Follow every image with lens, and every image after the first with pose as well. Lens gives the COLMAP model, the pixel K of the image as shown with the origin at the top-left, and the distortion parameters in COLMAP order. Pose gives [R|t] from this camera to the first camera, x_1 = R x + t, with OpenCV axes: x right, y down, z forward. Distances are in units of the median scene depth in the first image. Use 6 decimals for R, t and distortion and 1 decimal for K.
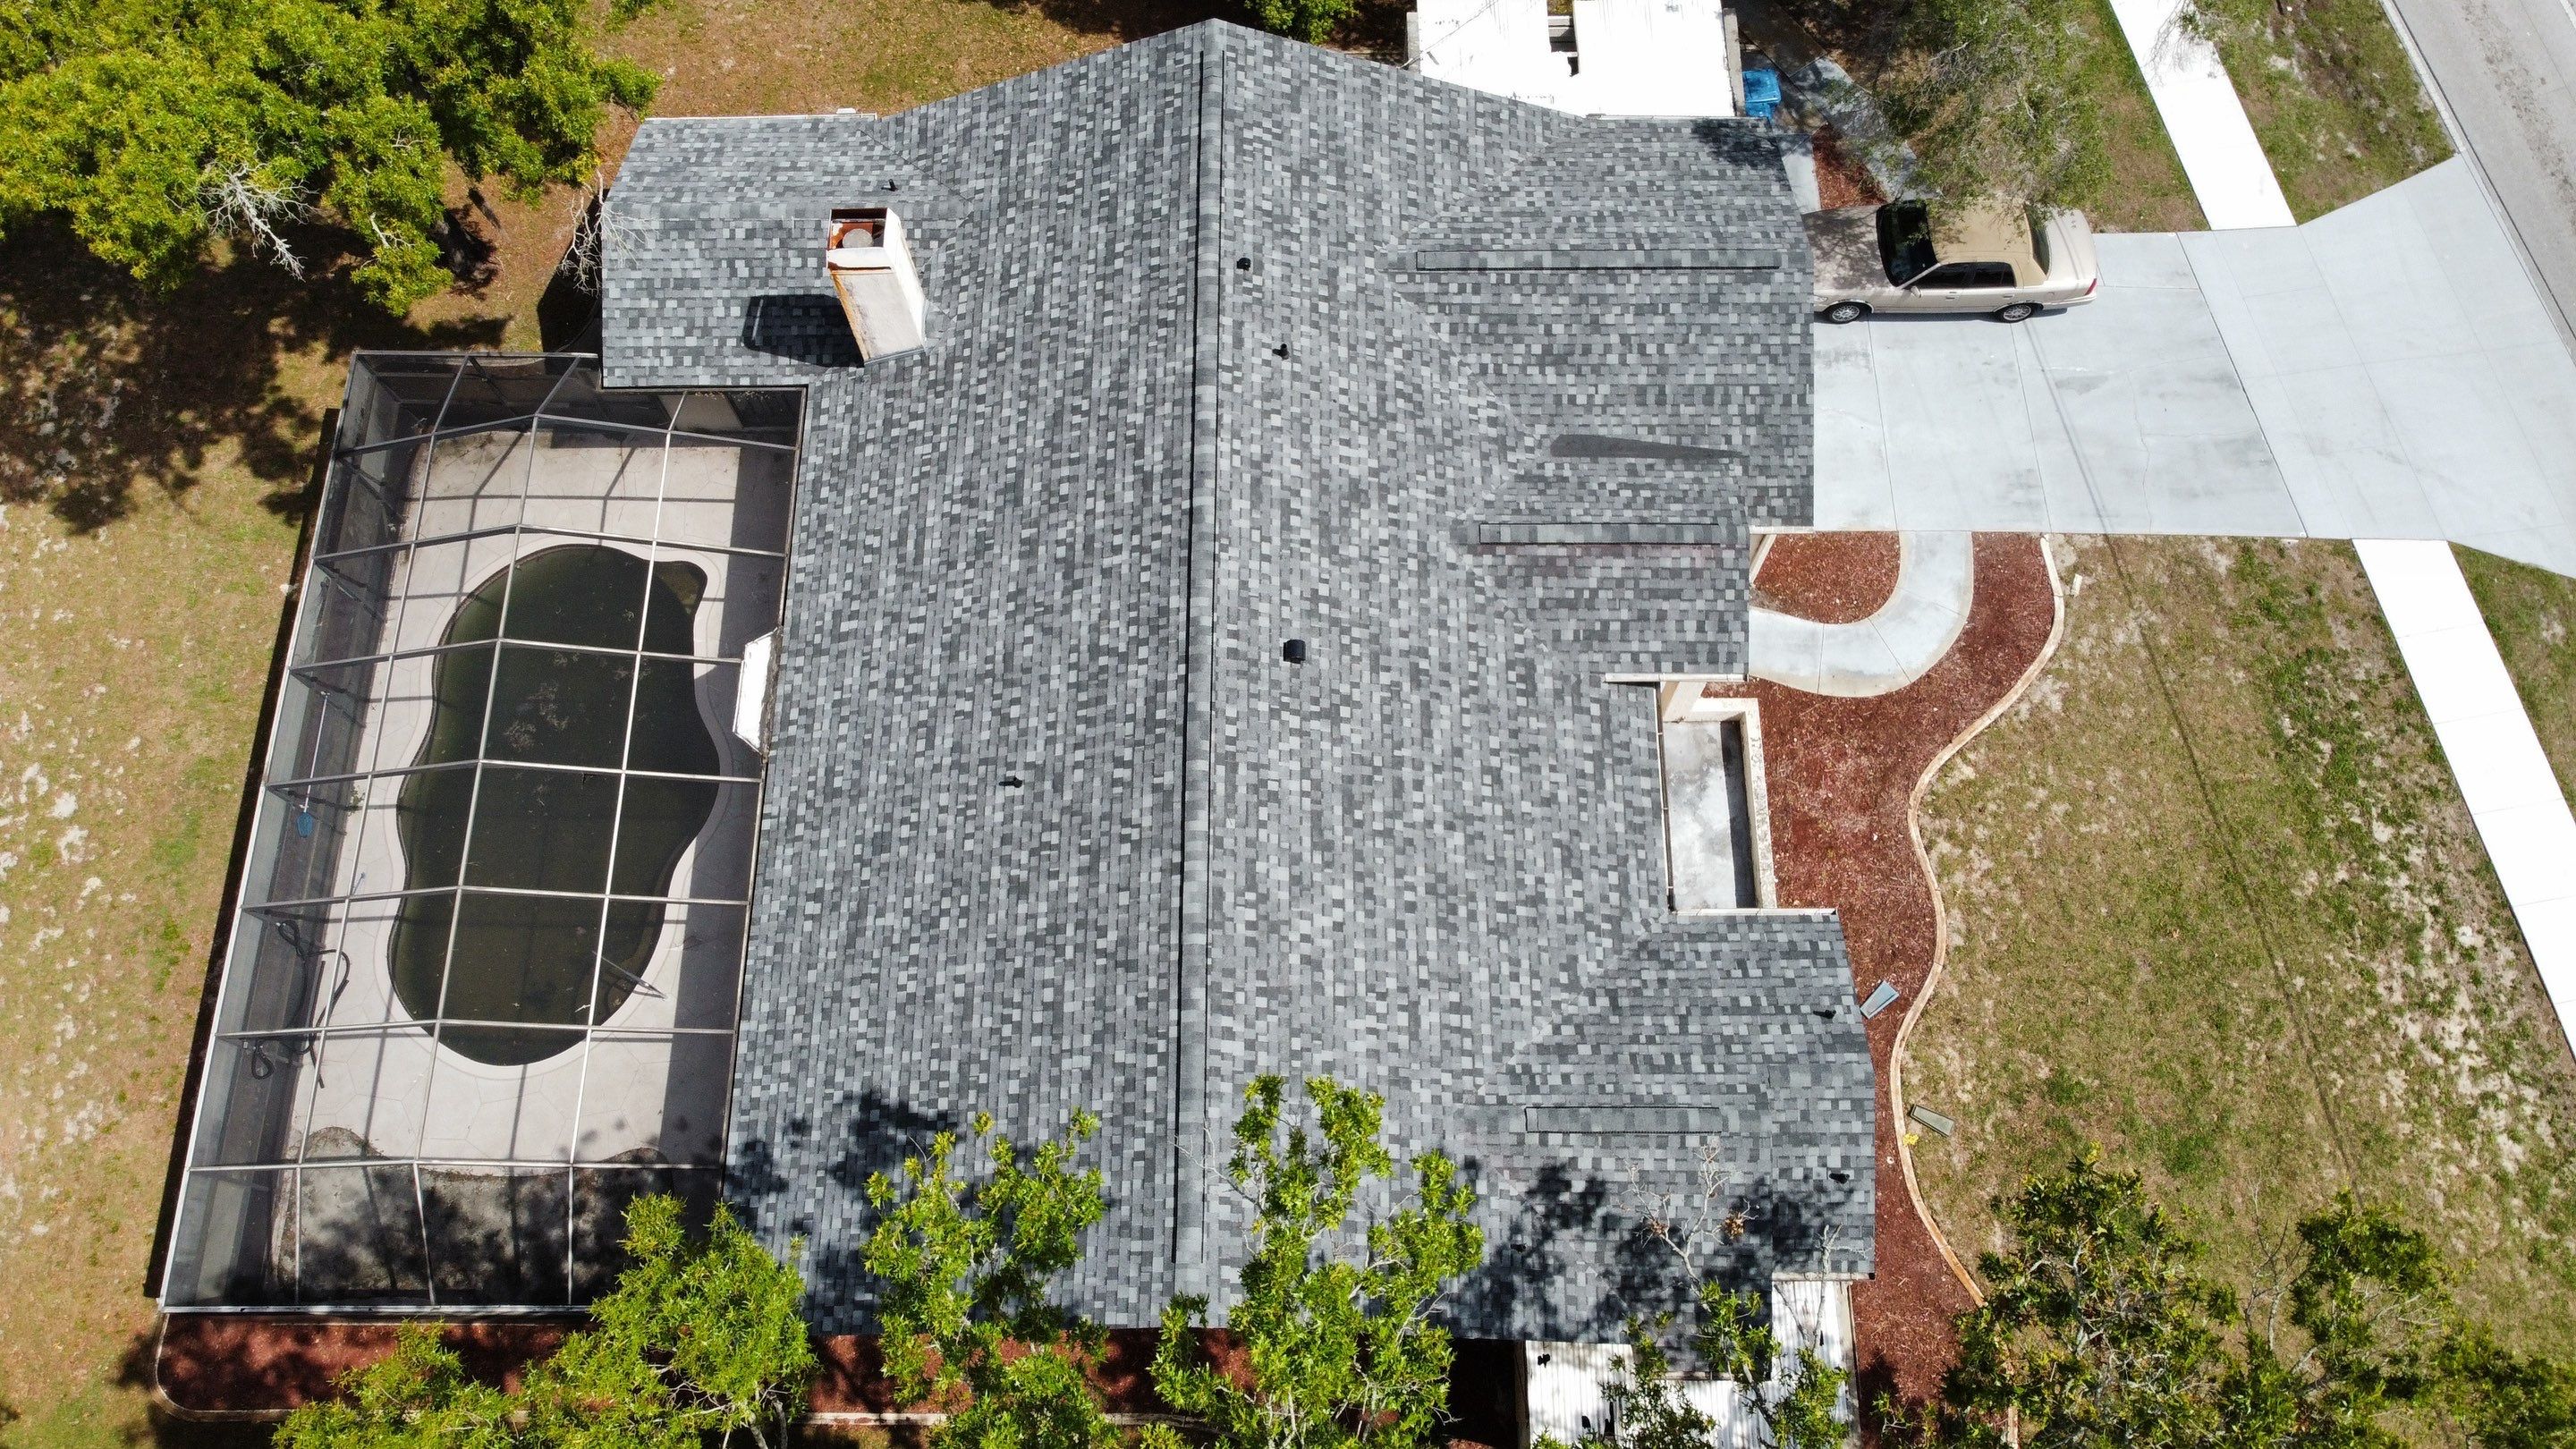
lens RADIAL K [[1942.6, 0, 1240.7], [0, 1942.6, 690.4], [0, 0, 1]] dist [0.013008, -0.063314]
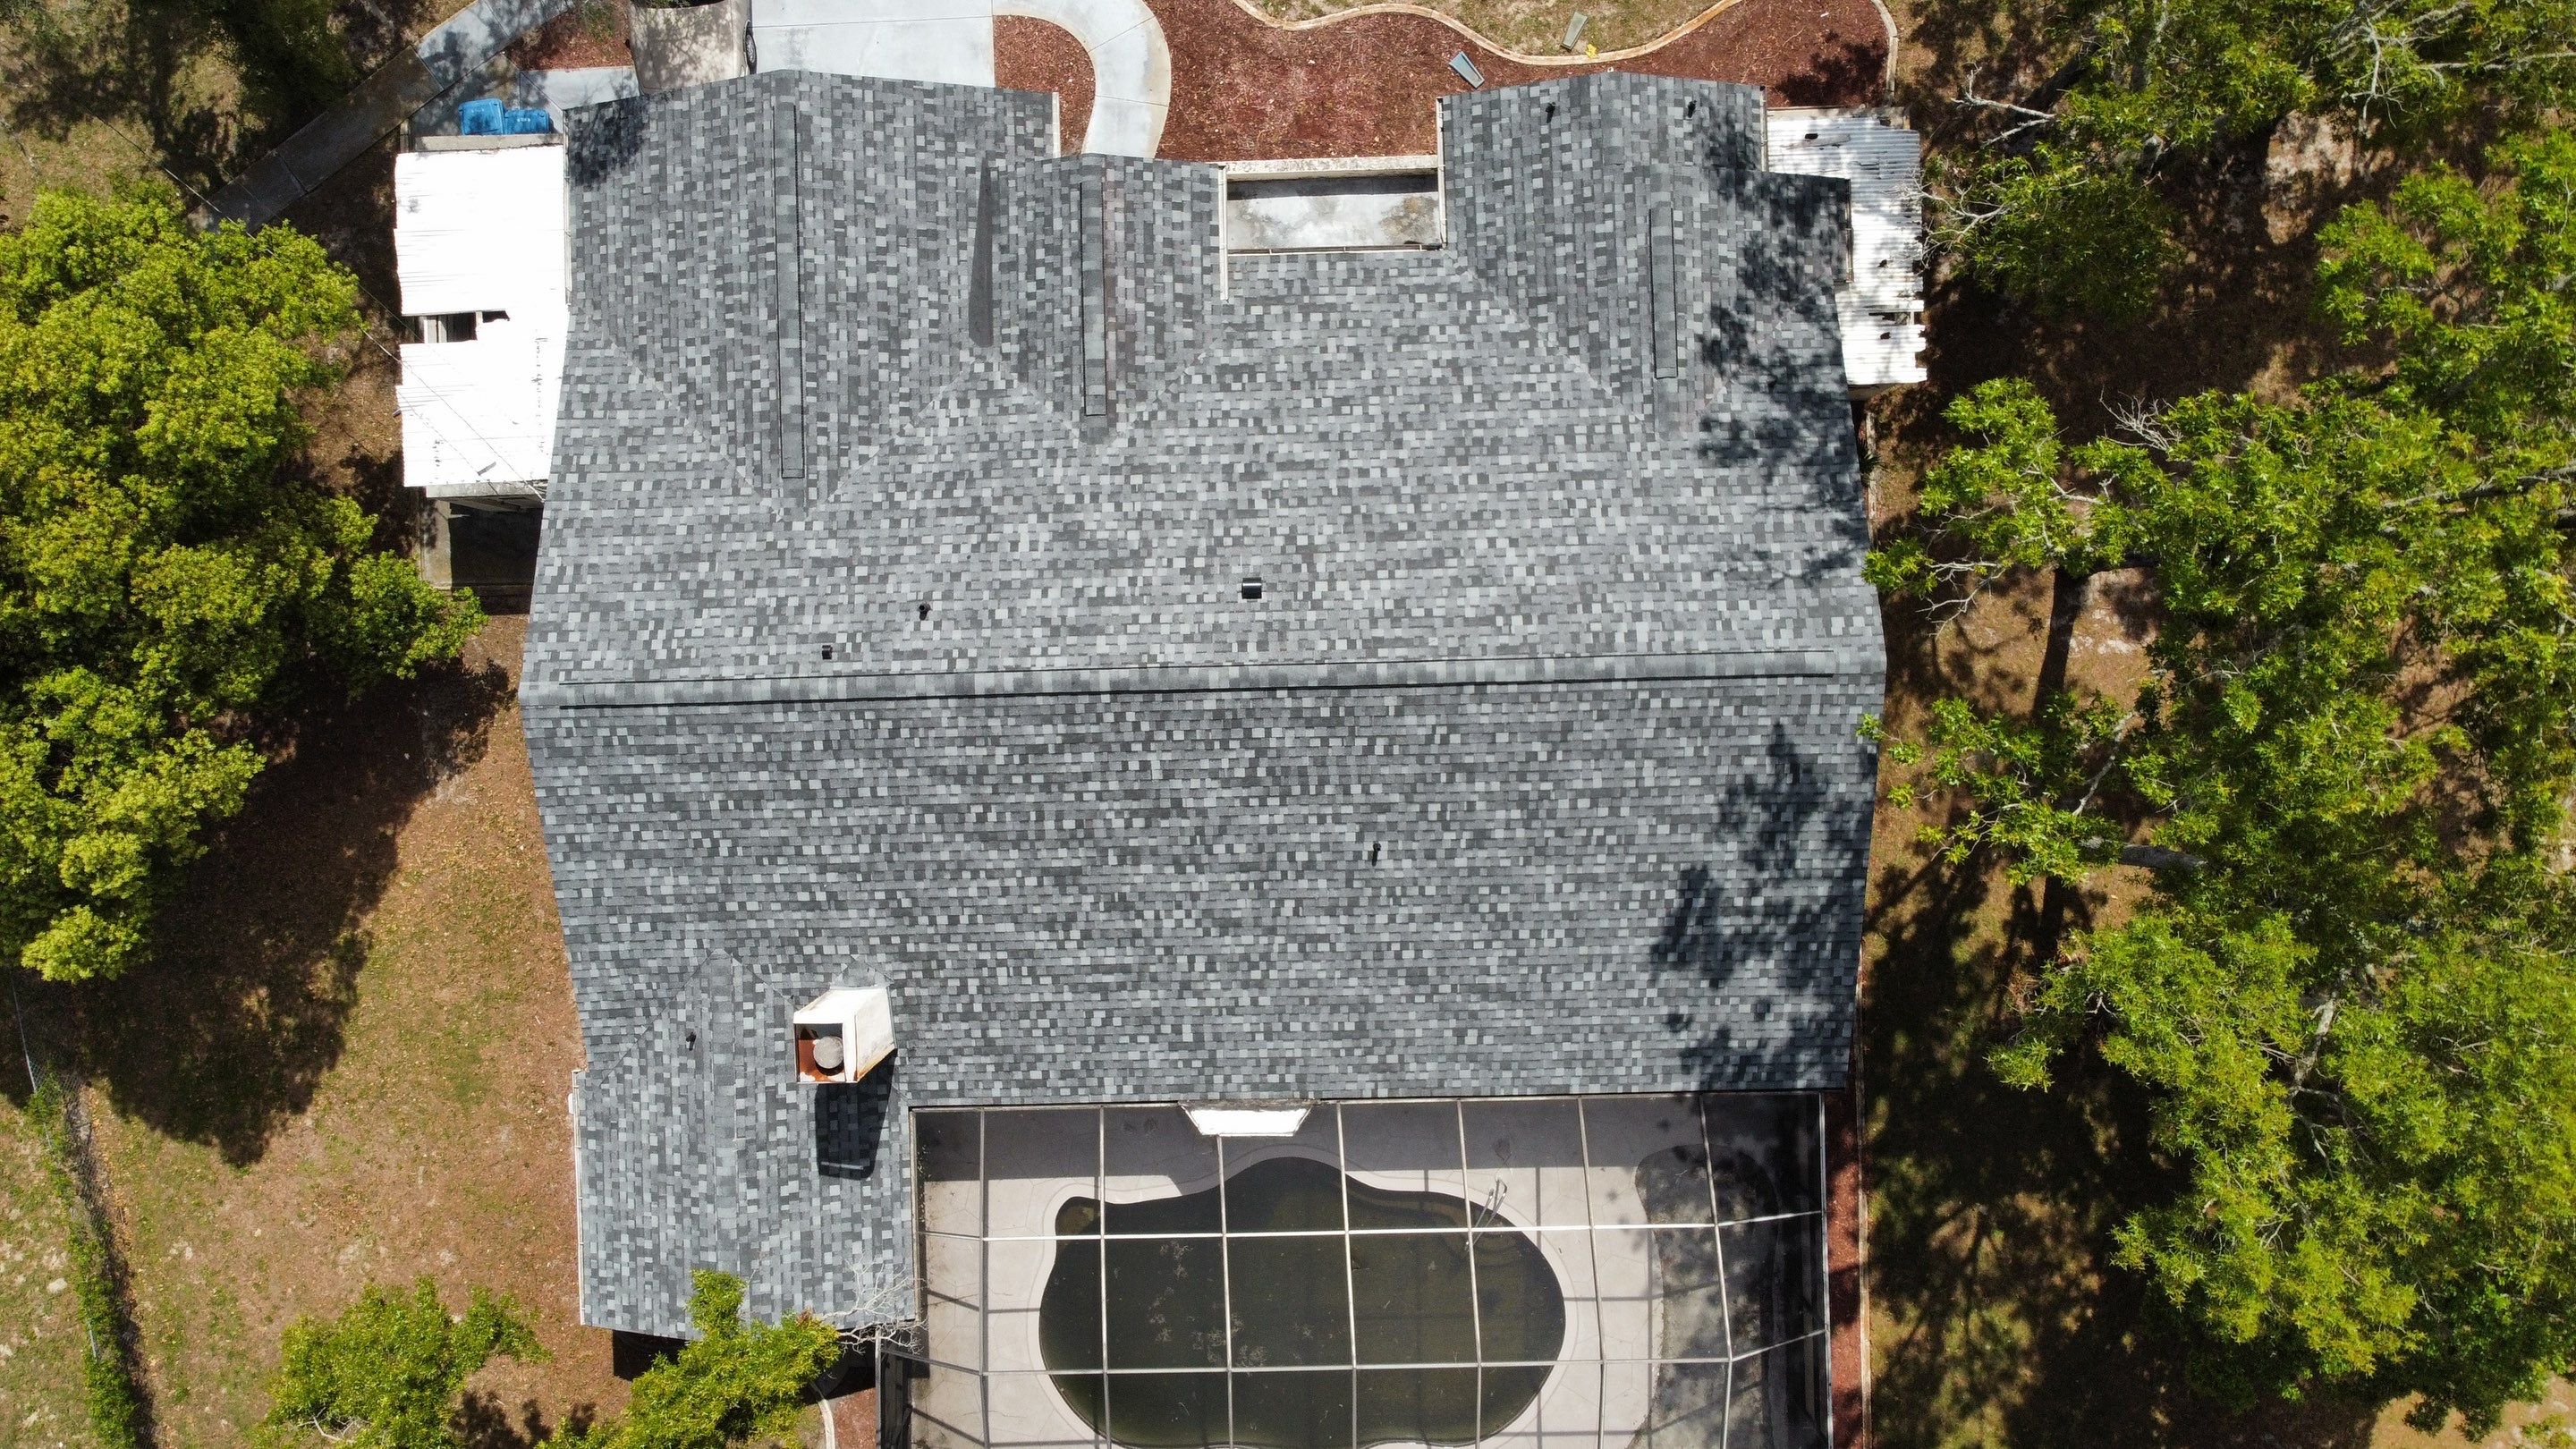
lens RADIAL K [[1943.8, 0, 1242.7], [0, 1943.8, 698.3], [0, 0, 1]] dist [0.010041, 0.002846]
pose [[-0.036006, -0.998884, 0.030574, -0.058783], [0.939219, -0.023371, 0.342523, -0.358071], [-0.341426, 0.041049, 0.939012, 0.021943]]
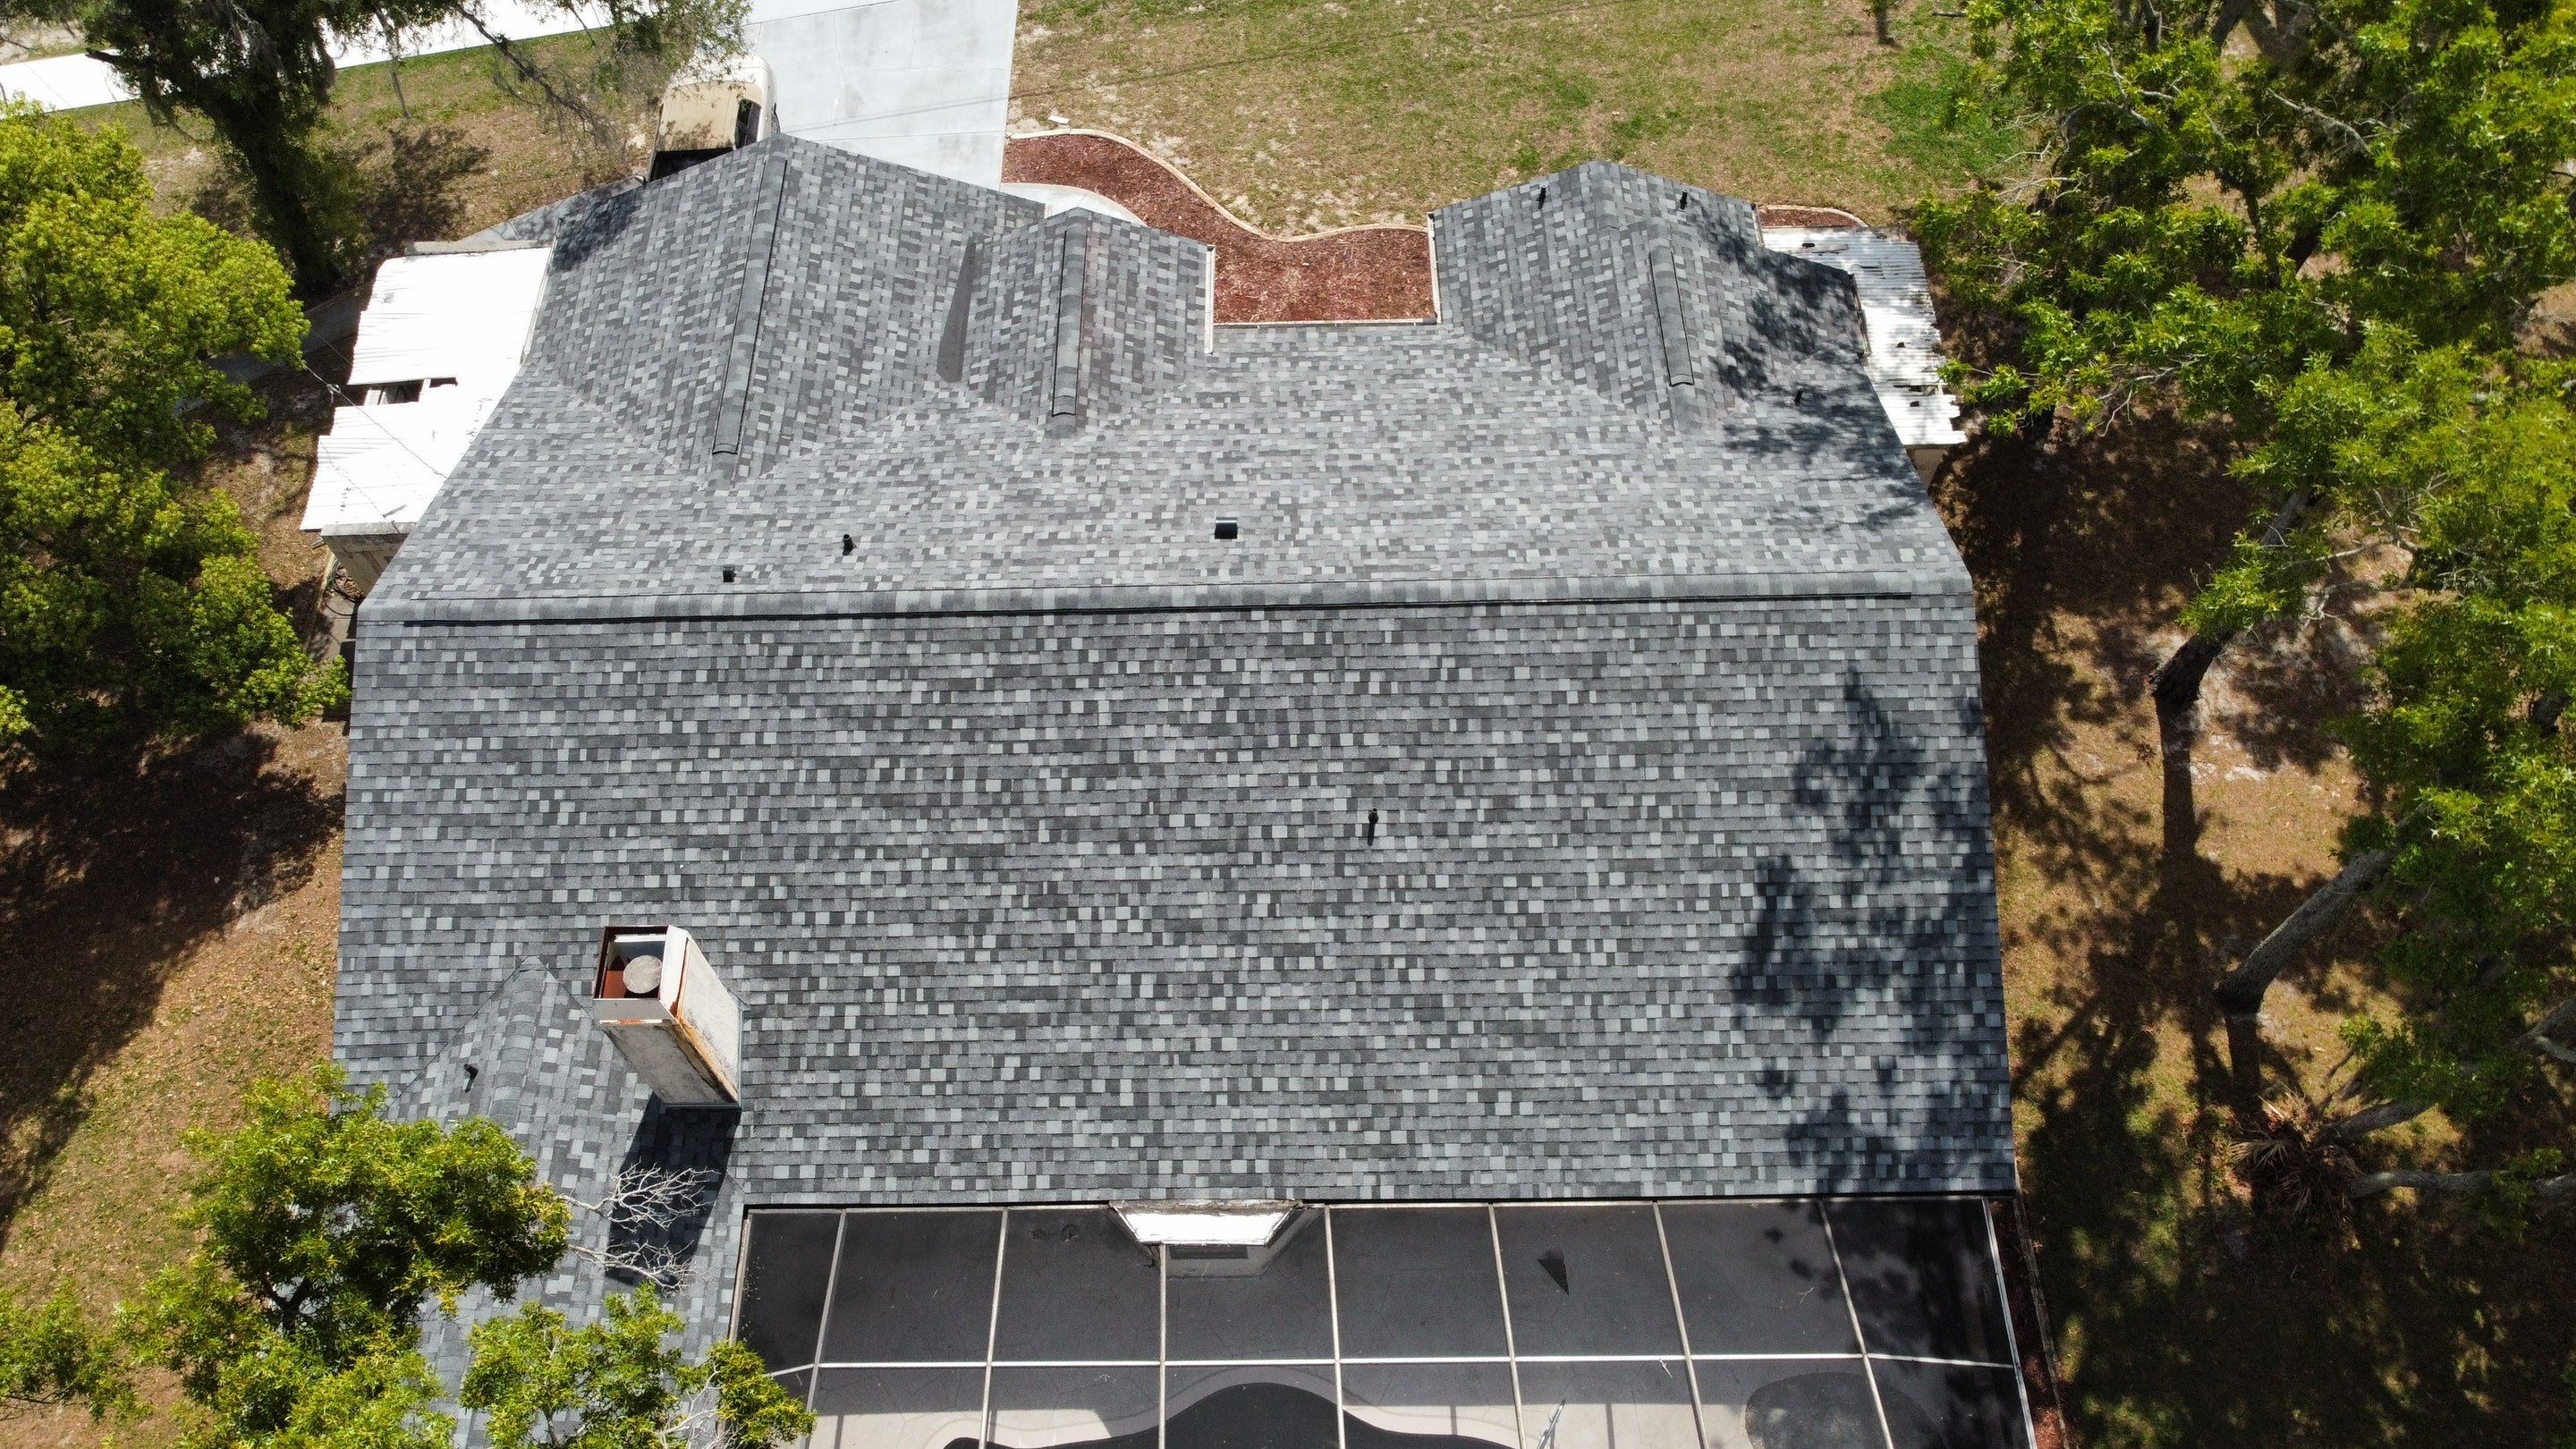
lens RADIAL K [[1943.8, 0, 1242.7], [0, 1943.8, 698.3], [0, 0, 1]] dist [0.010041, 0.002846]
pose [[-0.010636, -0.839575, 0.543140, -0.497933], [0.941212, 0.175005, 0.288951, -0.244403], [-0.337648, 0.514283, 0.788357, 0.299145]]
